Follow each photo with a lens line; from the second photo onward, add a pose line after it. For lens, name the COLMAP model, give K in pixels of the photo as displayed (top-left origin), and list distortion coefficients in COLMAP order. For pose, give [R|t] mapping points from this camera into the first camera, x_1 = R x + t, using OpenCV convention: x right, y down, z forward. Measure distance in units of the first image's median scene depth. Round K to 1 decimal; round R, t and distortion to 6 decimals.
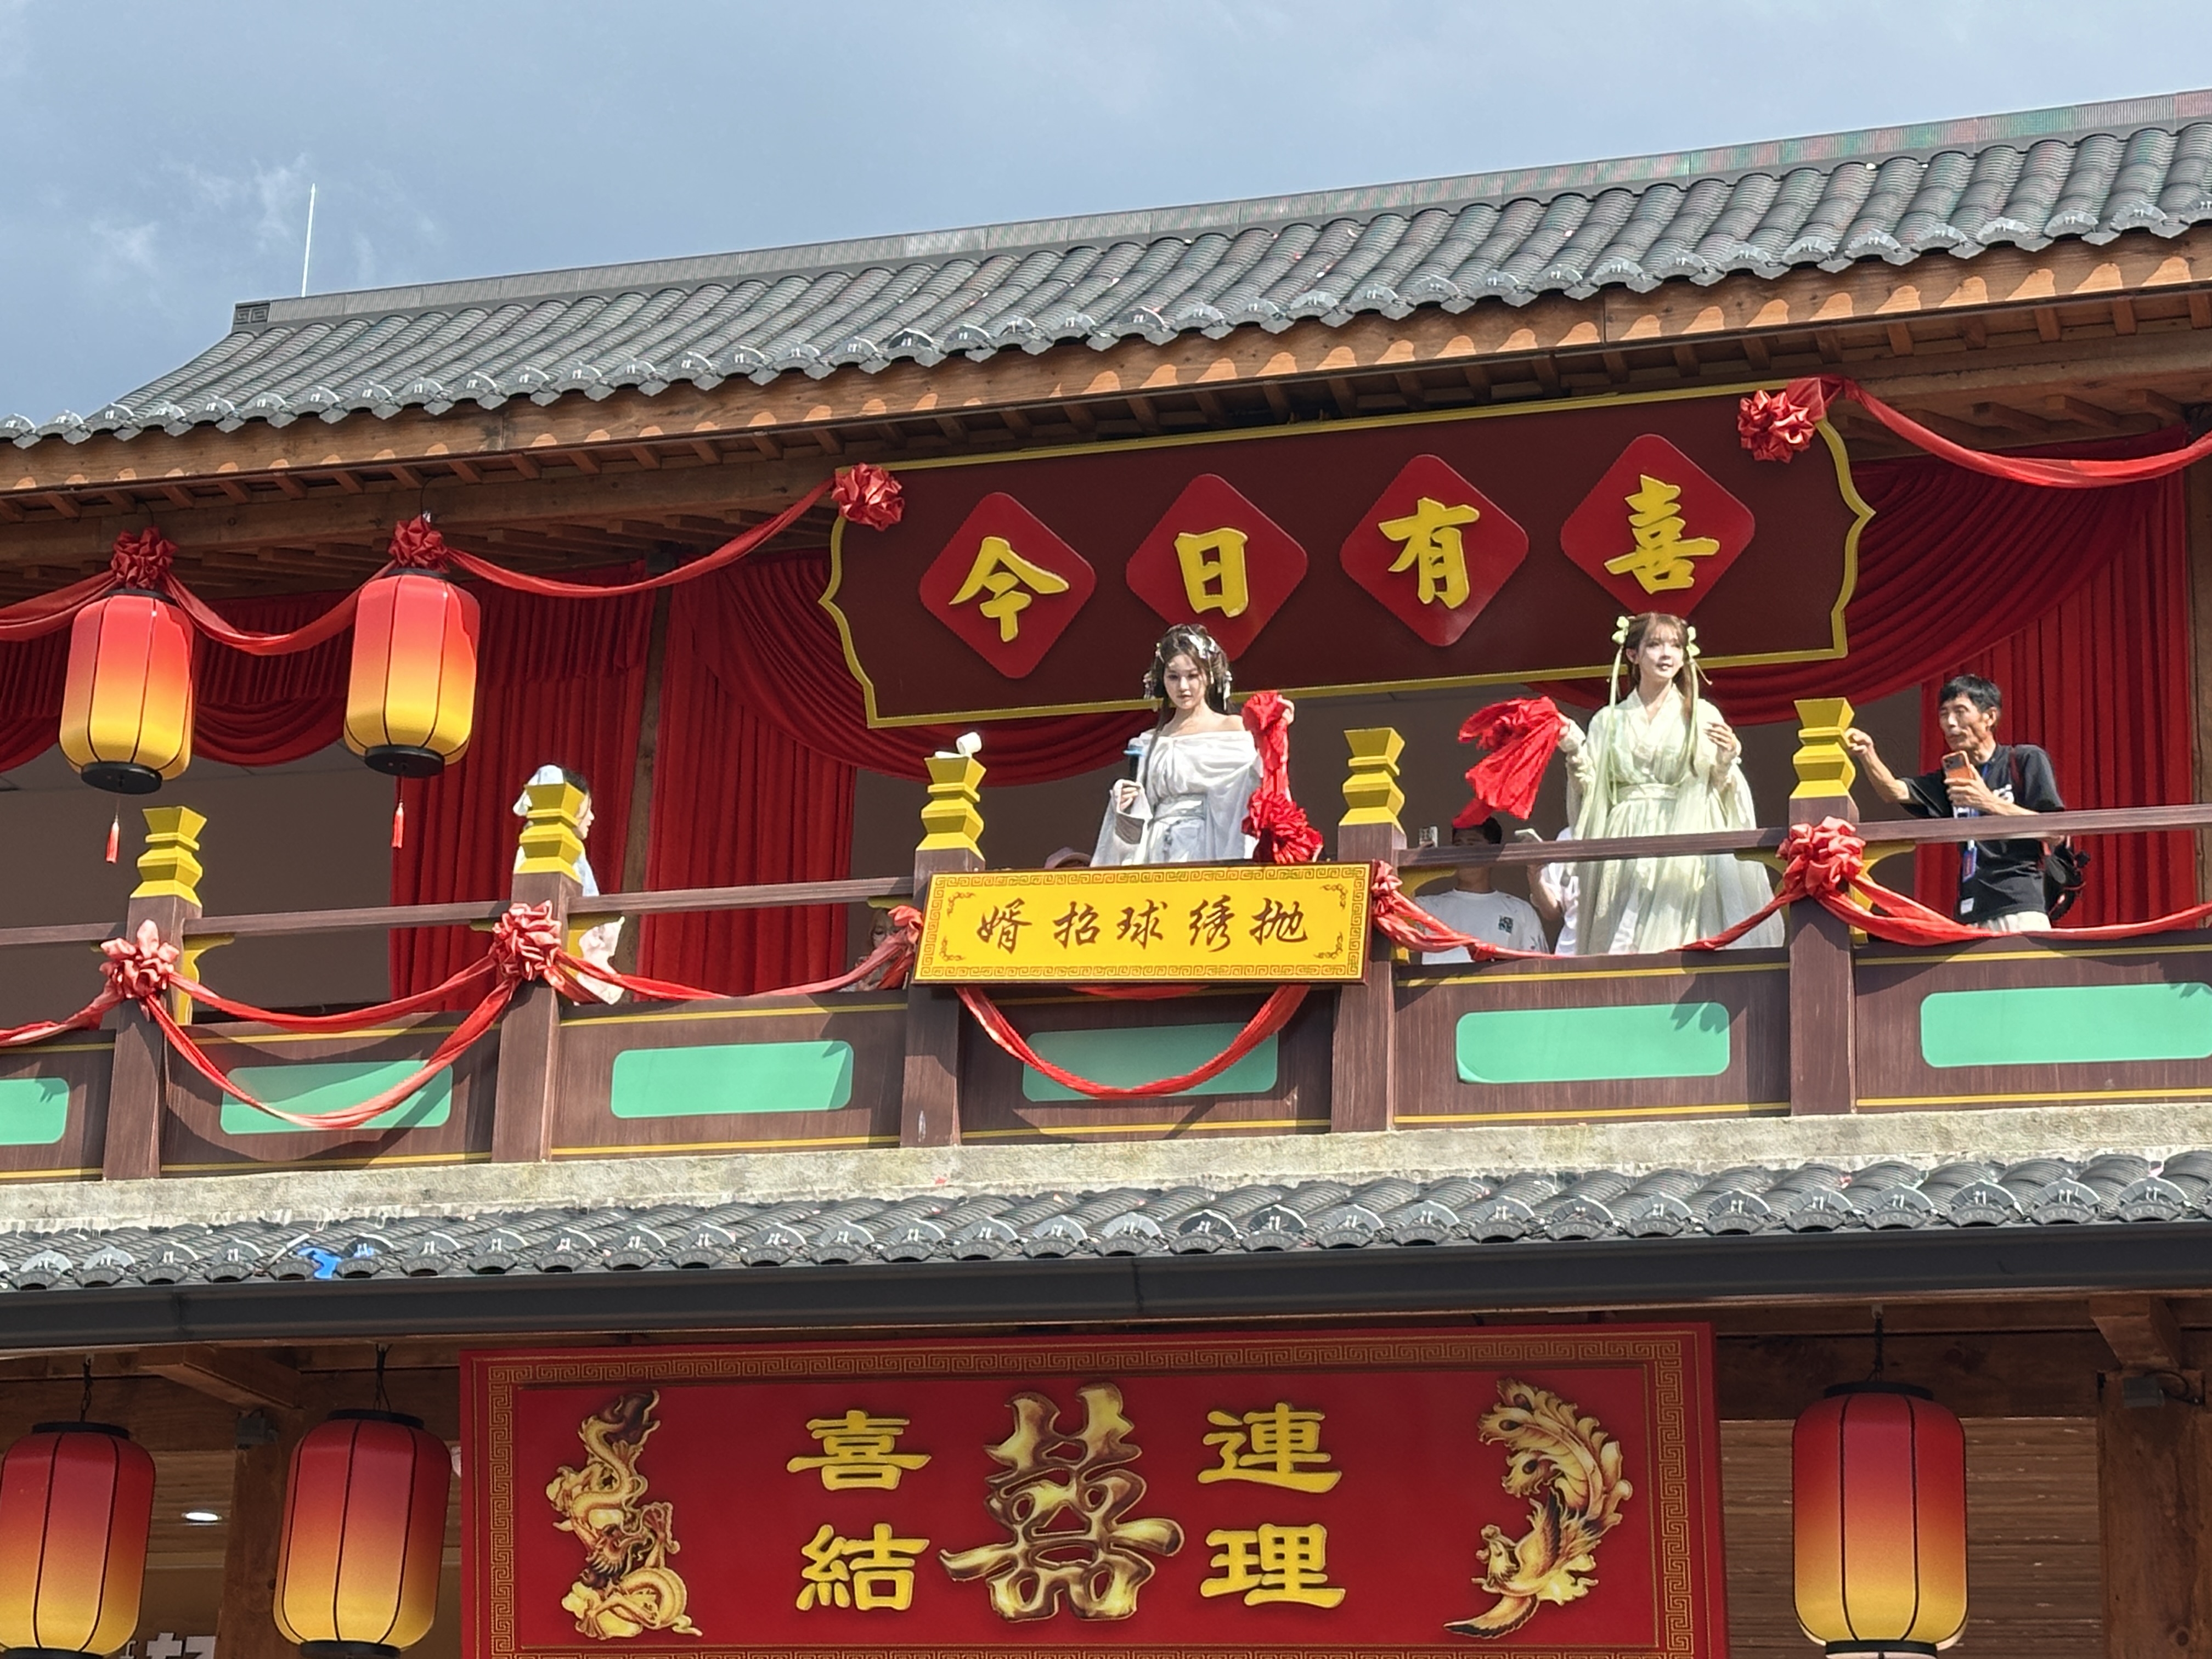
lens RADIAL K [[4566.1, 0, 1073.1], [0, 4566.1, 808.0], [0, 0, 1]] dist [0.161730, 0.387835]
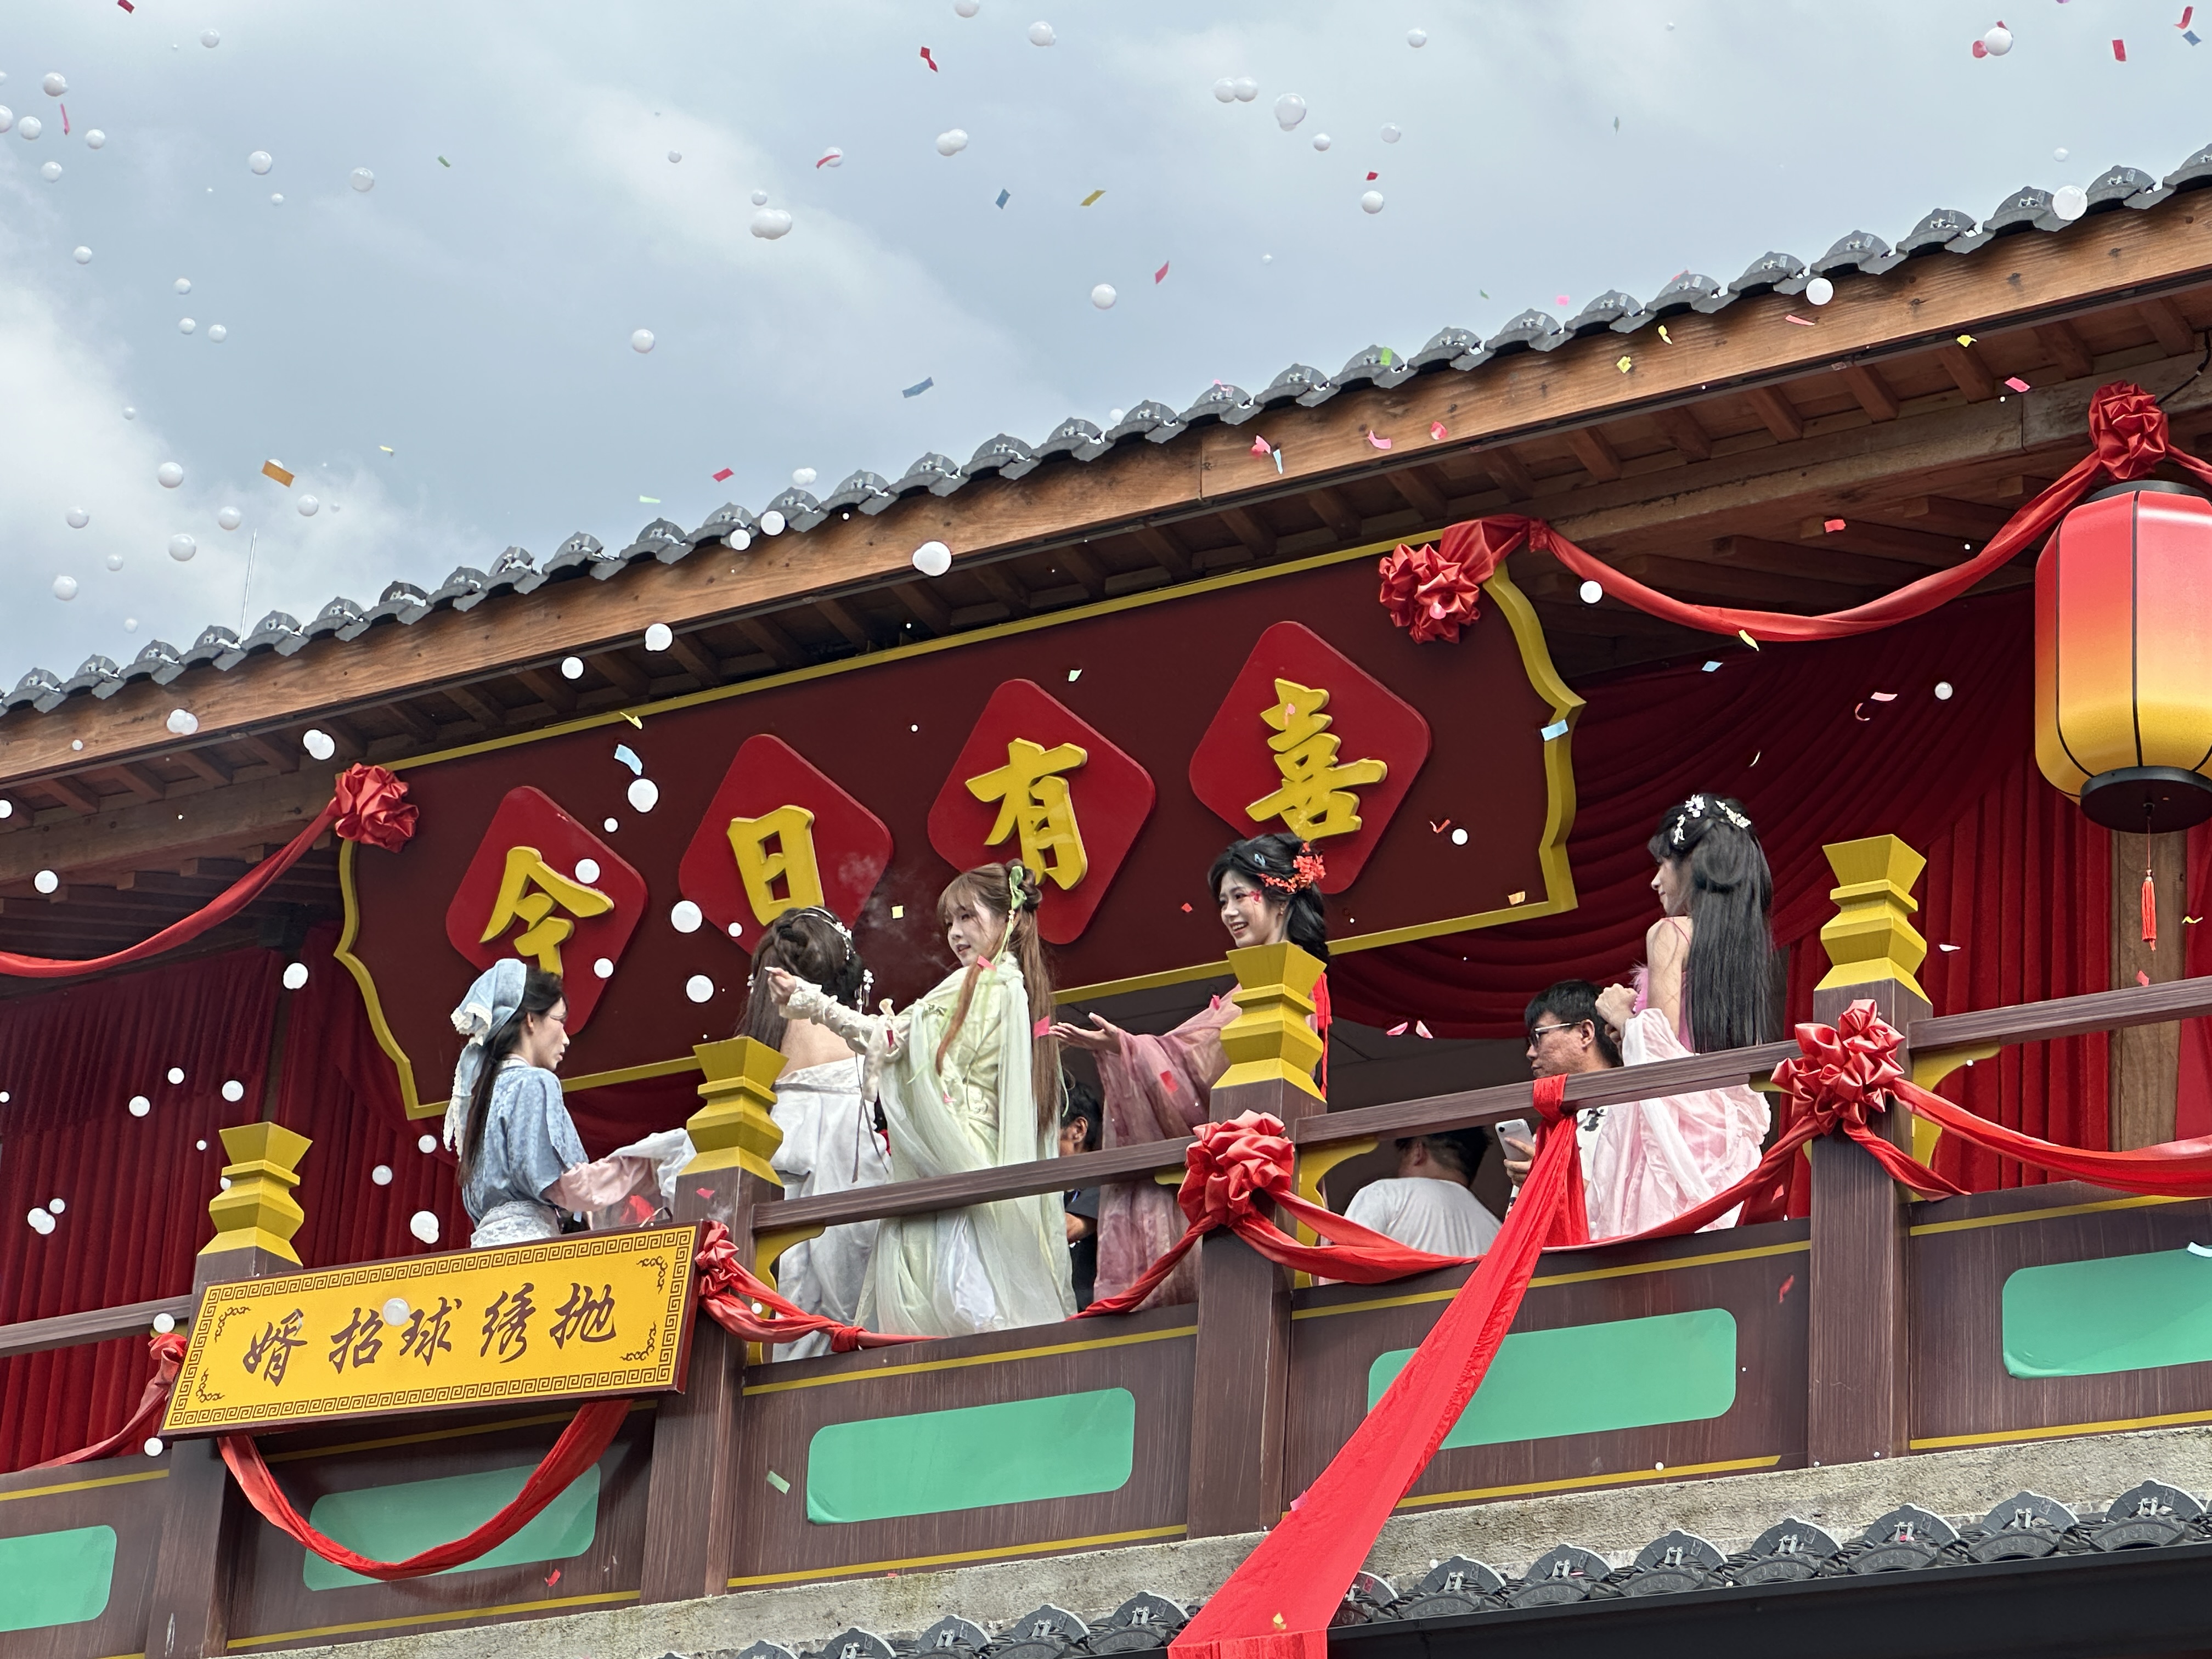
lens RADIAL K [[5912.3, 0, 1107.3], [0, 5912.3, 819.6], [0, 0, 1]] dist [-0.398486, 12.030180]
pose [[0.966211, -0.079845, -0.245074, 0.350636], [0.053353, 0.992172, -0.112907, 0.055639], [0.252170, 0.096017, 0.962908, 0.123592]]
